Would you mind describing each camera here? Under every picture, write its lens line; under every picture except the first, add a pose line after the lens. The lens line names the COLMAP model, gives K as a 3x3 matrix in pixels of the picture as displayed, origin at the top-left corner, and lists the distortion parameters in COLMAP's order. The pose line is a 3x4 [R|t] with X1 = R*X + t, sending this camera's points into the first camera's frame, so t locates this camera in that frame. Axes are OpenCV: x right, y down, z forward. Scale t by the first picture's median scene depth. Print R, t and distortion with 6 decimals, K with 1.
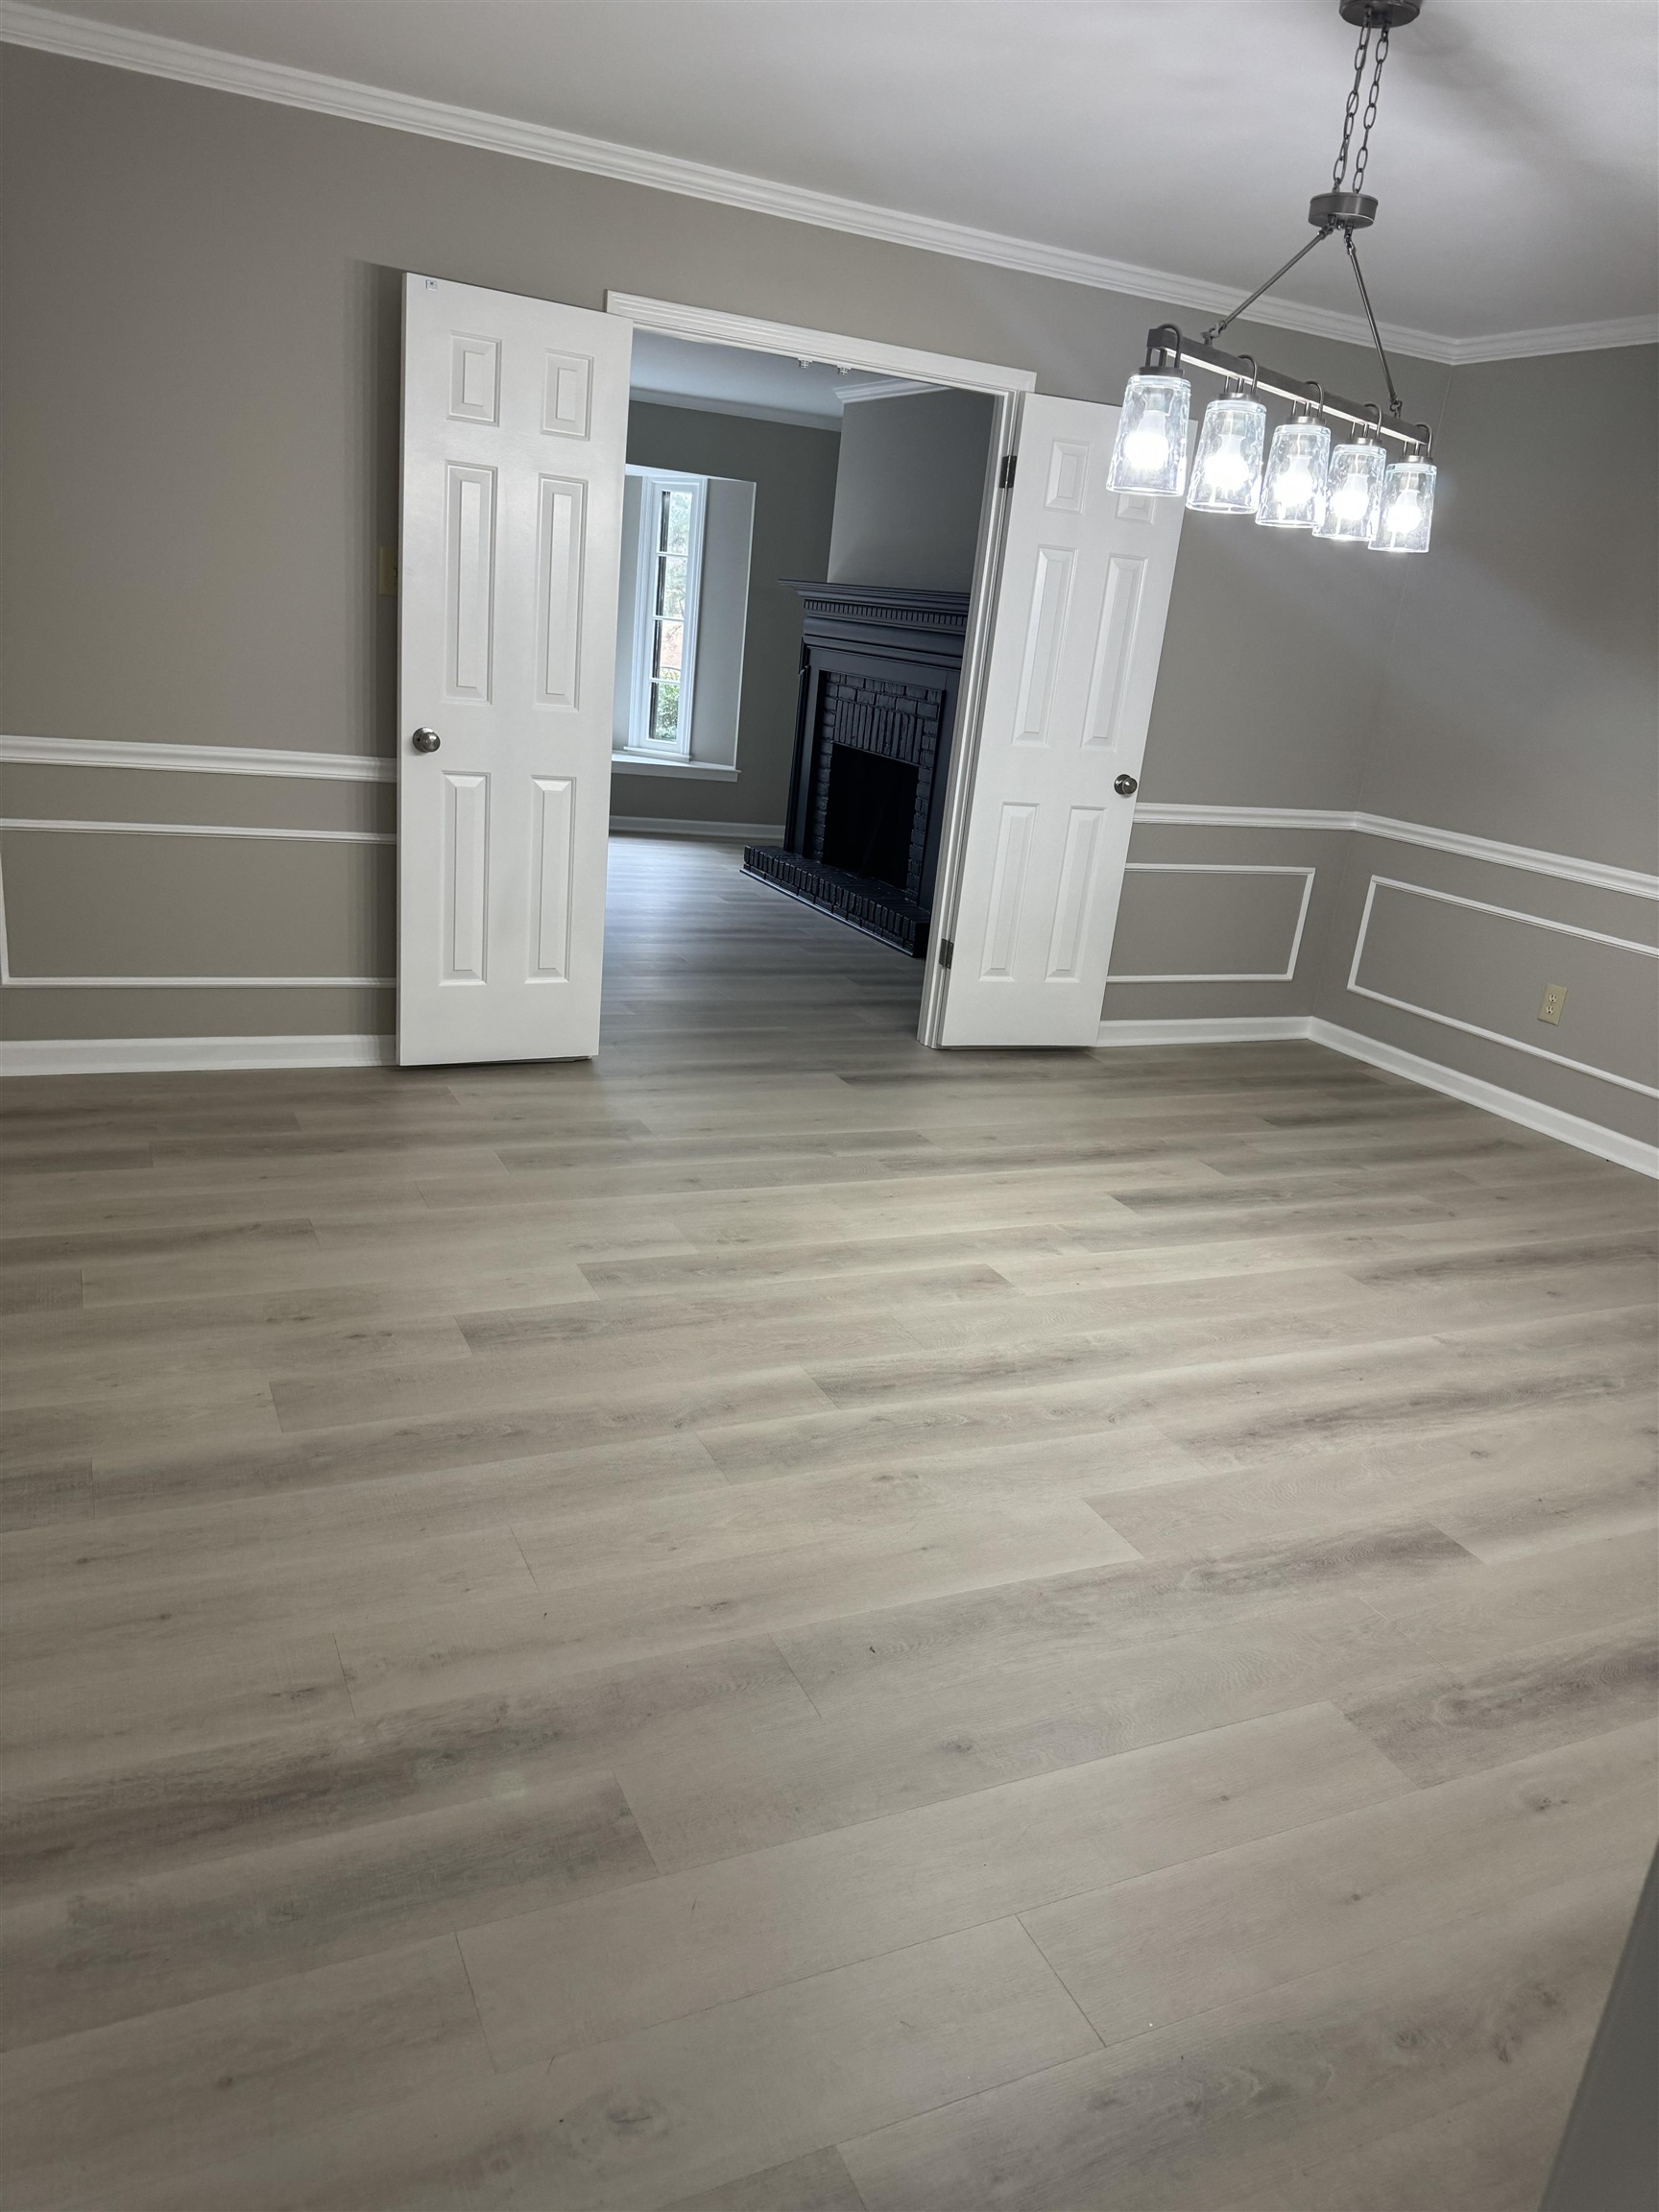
lens RADIAL K [[1552.5, 0, 827.5], [0, 1552.5, 1097.7], [0, 0, 1]] dist [0.107400, -0.155597]
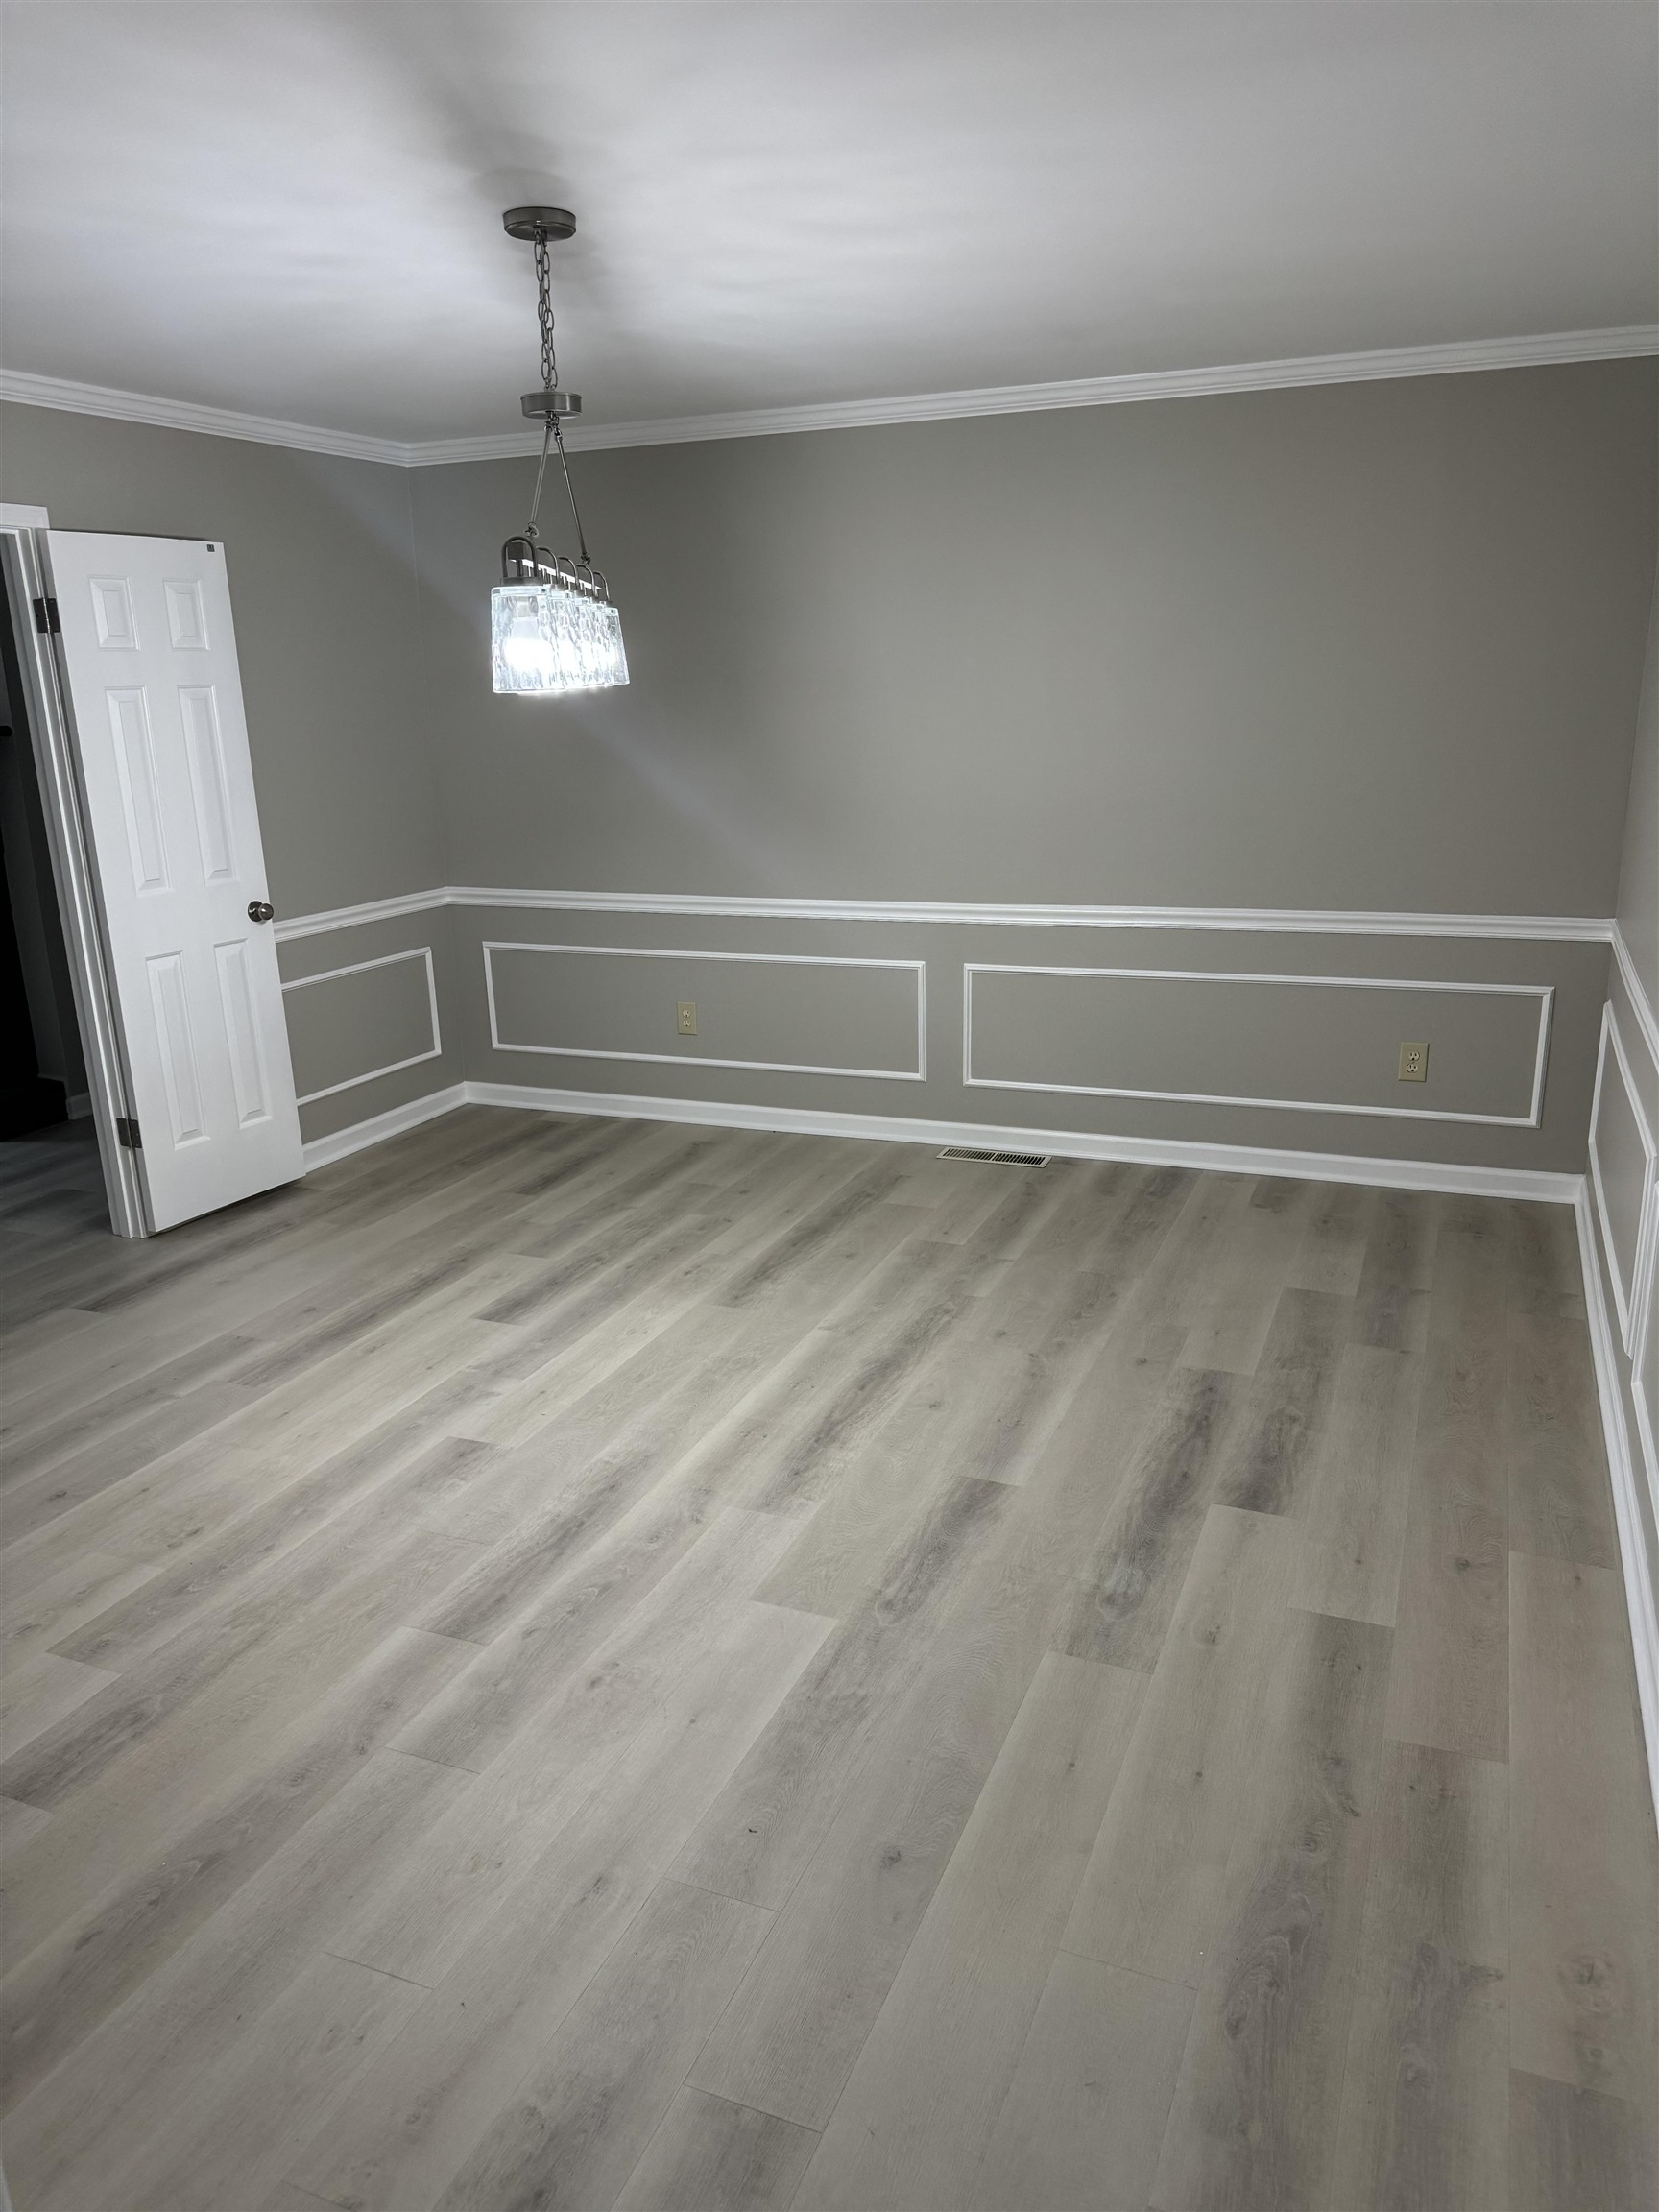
lens RADIAL K [[1528.5, 0, 855.9], [0, 1528.5, 1094.9], [0, 0, 1]] dist [0.107635, -0.171118]
pose [[0.726465, -0.289881, 0.623072, -0.232266], [0.296101, 0.950233, 0.096854, -0.104676], [-0.620140, 0.114131, 0.776145, 0.061337]]
